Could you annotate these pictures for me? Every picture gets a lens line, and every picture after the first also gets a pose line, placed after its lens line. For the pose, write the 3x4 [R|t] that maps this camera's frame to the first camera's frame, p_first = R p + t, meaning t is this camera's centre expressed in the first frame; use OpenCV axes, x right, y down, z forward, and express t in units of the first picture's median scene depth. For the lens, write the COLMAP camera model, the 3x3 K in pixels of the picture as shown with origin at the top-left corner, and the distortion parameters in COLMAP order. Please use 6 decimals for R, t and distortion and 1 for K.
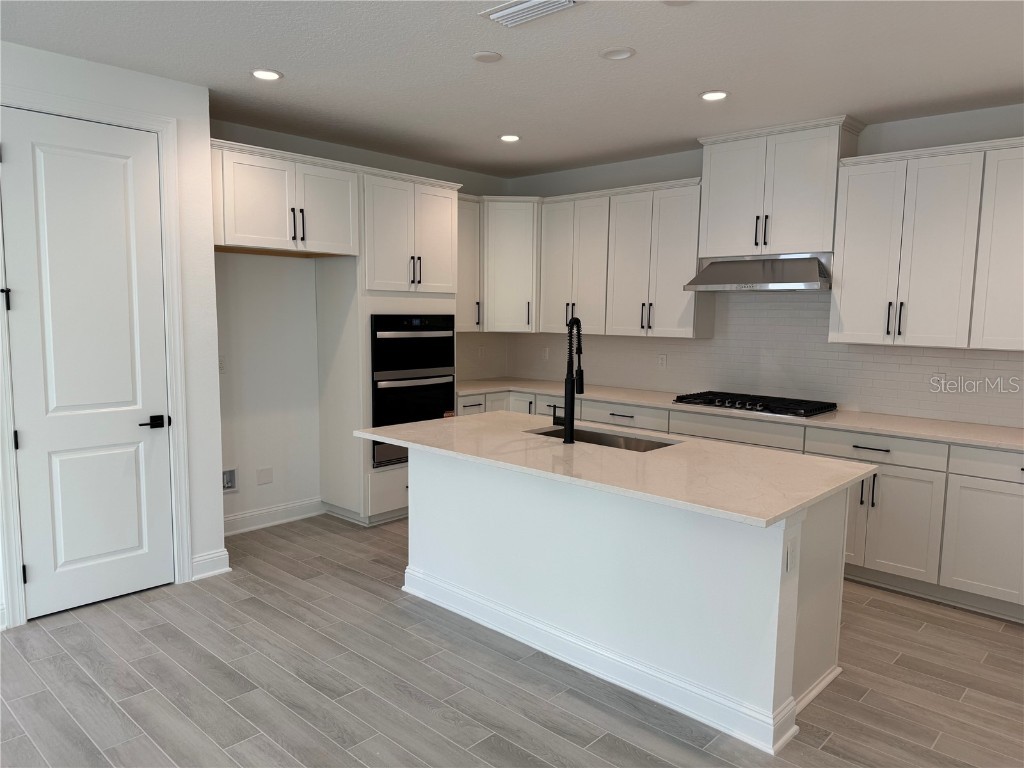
lens RADIAL K [[723.4, 0, 511.4], [0, 723.4, 382.2], [0, 0, 1]] dist [0.000572, -0.011053]
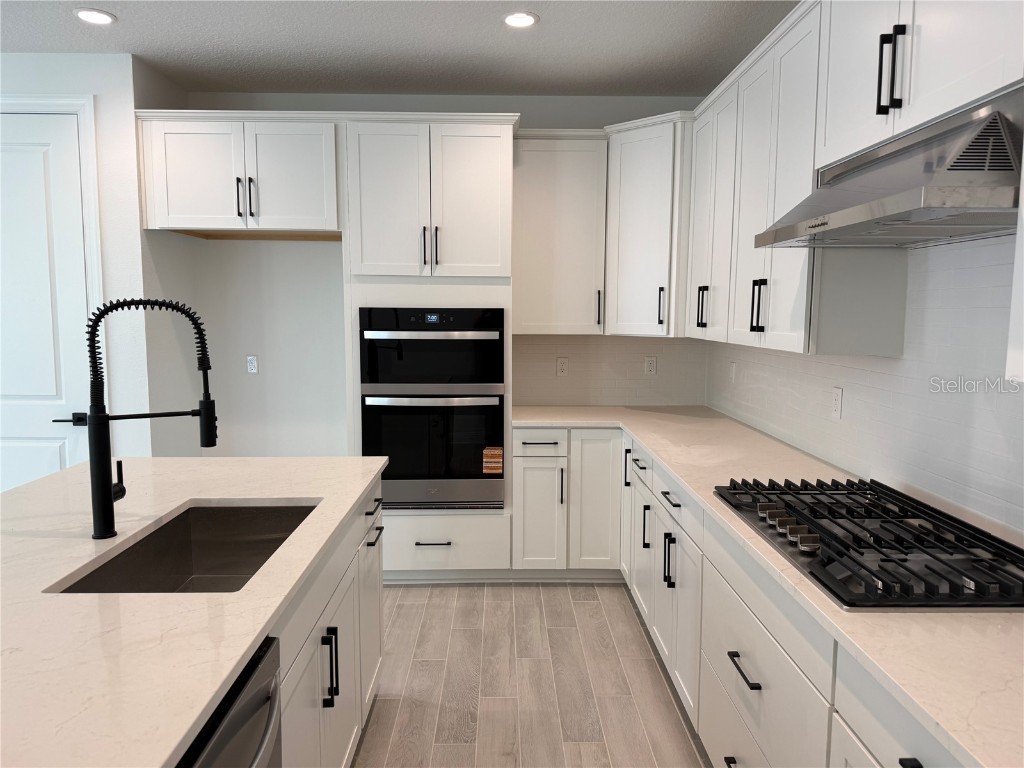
lens RADIAL K [[723.4, 0, 513.9], [0, 723.4, 386.7], [0, 0, 1]] dist [0.000572, -0.011053]
pose [[0.698566, 0.069946, -0.712118, 0.444717], [-0.068508, 0.997177, 0.030740, -0.043238], [0.712258, 0.027312, 0.701386, 0.559891]]
